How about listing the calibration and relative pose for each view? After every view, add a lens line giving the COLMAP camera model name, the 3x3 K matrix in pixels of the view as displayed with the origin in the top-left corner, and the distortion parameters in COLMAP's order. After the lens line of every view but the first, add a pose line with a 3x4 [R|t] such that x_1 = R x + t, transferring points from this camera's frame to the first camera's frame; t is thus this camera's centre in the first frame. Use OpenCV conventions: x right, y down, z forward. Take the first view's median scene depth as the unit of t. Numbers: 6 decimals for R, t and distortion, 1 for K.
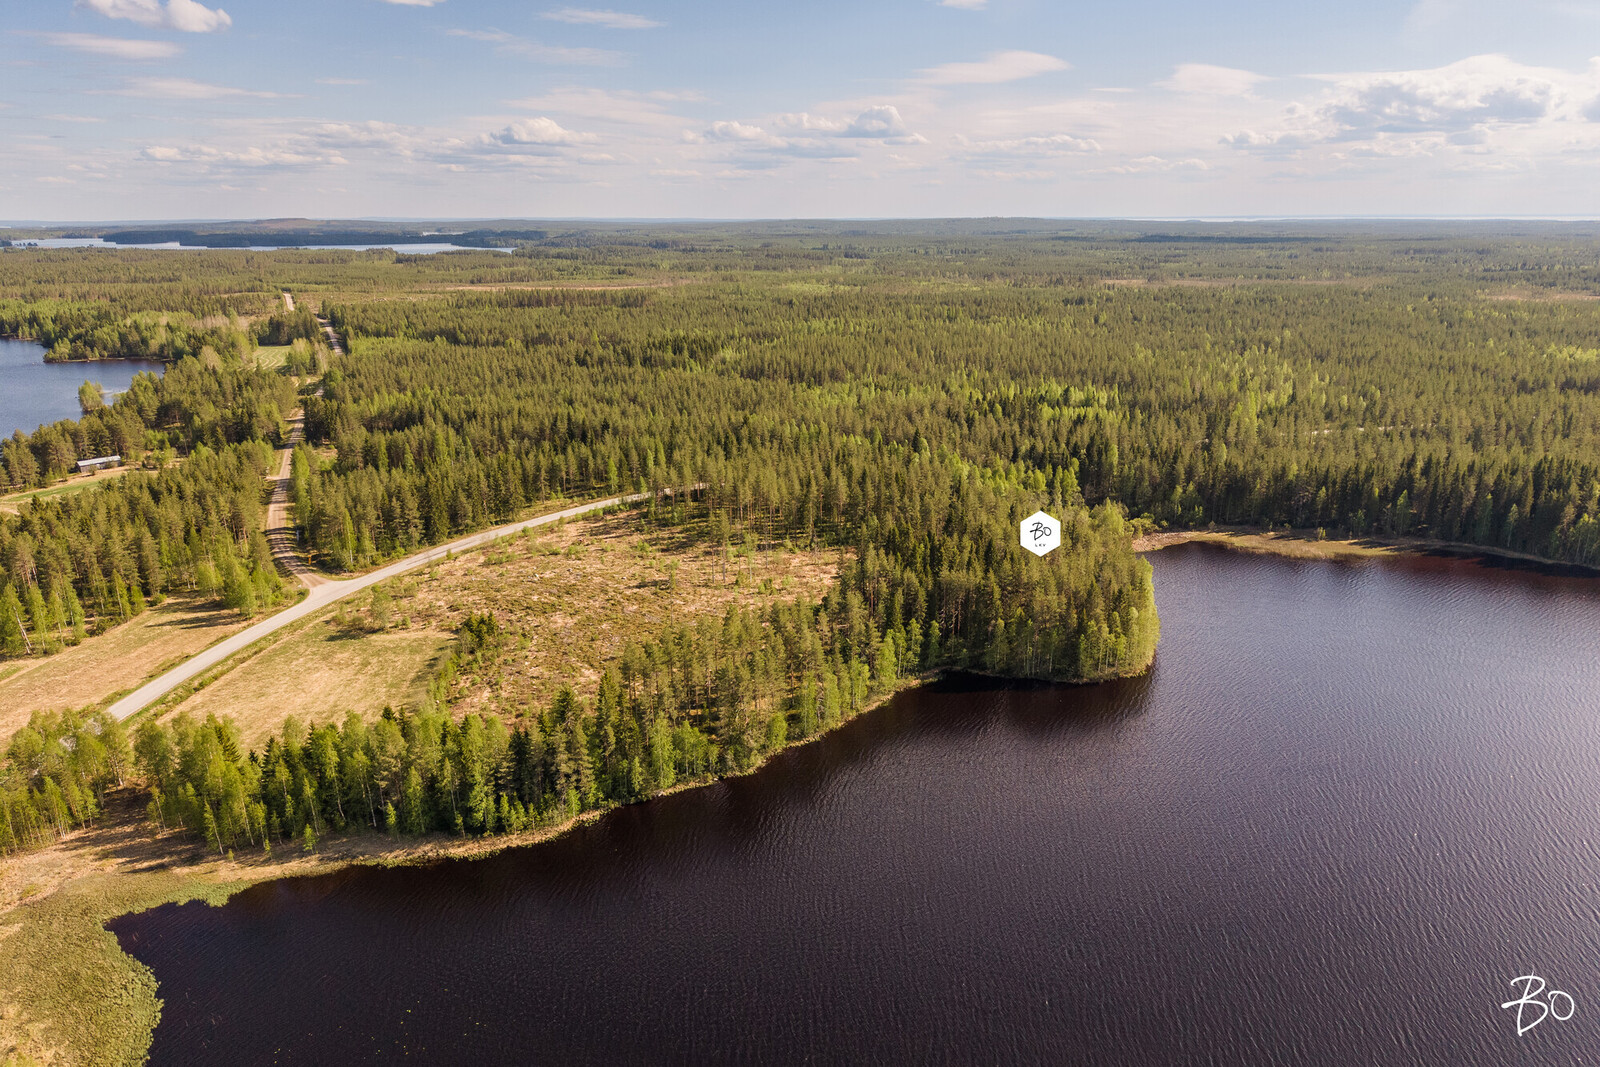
lens RADIAL K [[1070.1, 0, 794.5], [0, 1070.1, 531.1], [0, 0, 1]] dist [0.014425, -0.019055]
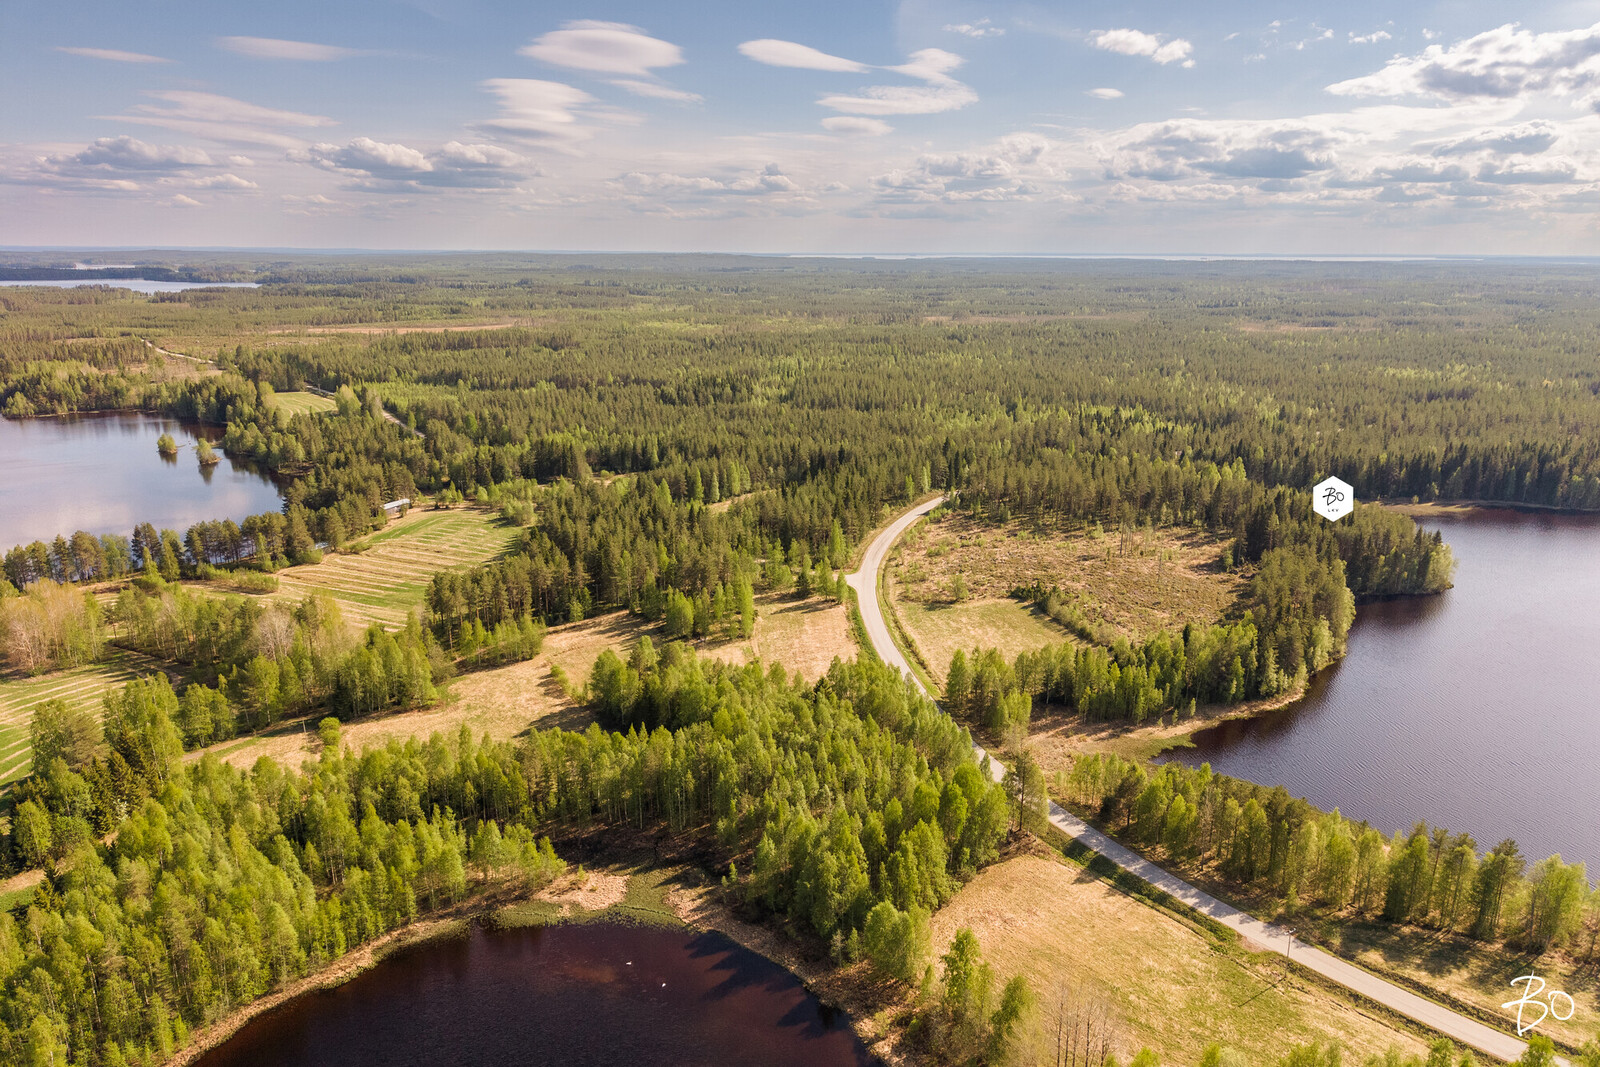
lens RADIAL K [[1070.1, 0, 794.5], [0, 1070.1, 531.1], [0, 0, 1]] dist [0.014425, -0.019055]
pose [[0.955775, -0.065035, 0.286819, -0.621154], [0.073138, 0.997166, -0.017616, 0.008381], [-0.284861, 0.037815, 0.957823, -0.138514]]
